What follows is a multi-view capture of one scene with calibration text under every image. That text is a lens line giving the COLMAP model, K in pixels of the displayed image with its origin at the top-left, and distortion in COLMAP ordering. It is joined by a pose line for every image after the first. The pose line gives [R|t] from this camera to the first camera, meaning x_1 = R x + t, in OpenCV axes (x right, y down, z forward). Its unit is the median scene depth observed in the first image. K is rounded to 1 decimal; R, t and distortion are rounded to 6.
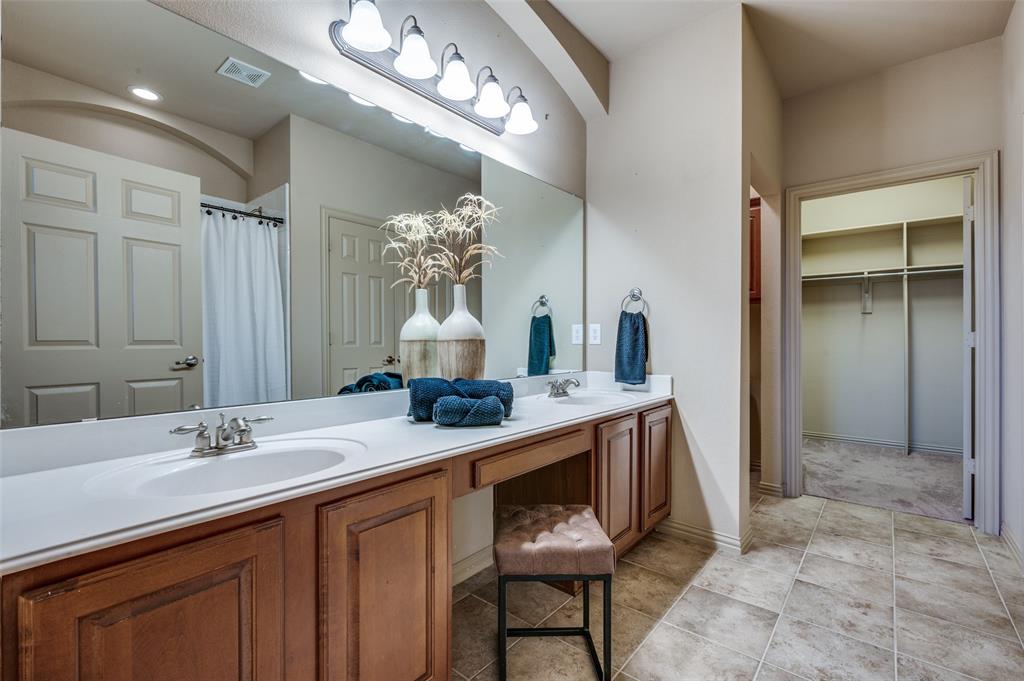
lens RADIAL K [[450.3, 0, 512.0], [0, 450.3, 340.5], [0, 0, 1]] dist [0.002402, 0.000309]
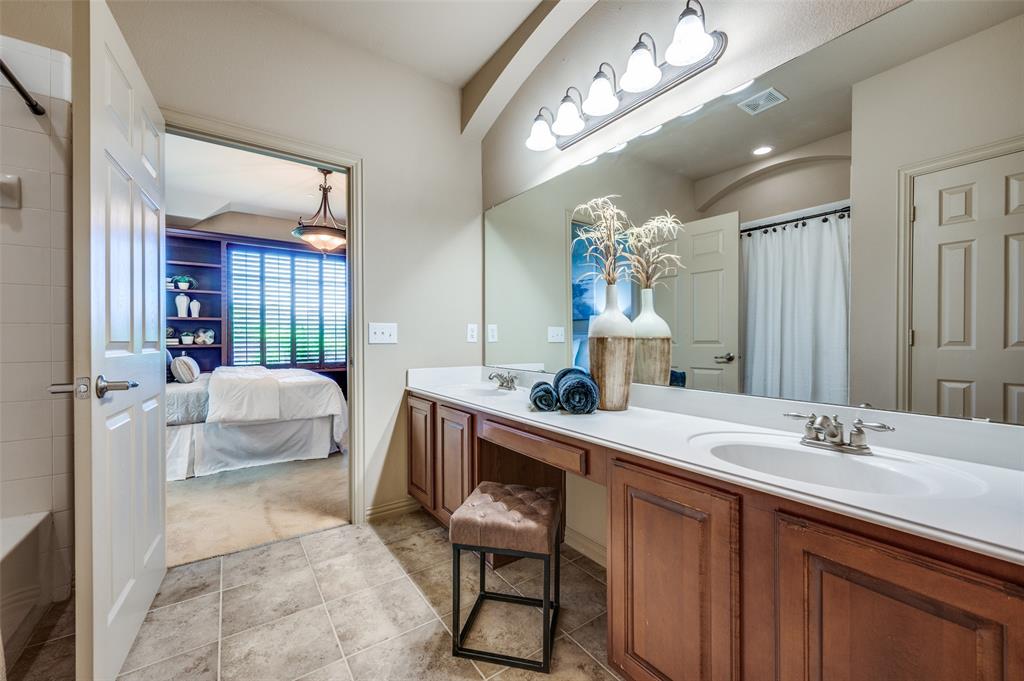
lens RADIAL K [[406.5, 0, 512.0], [0, 406.5, 340.5], [0, 0, 1]] dist [0.000204, 0.000119]
pose [[-0.284083, 0.001542, -0.958799, 0.699334], [-0.001735, 0.999996, 0.002122, 0.001929], [0.958798, 0.002266, -0.284079, 0.860792]]
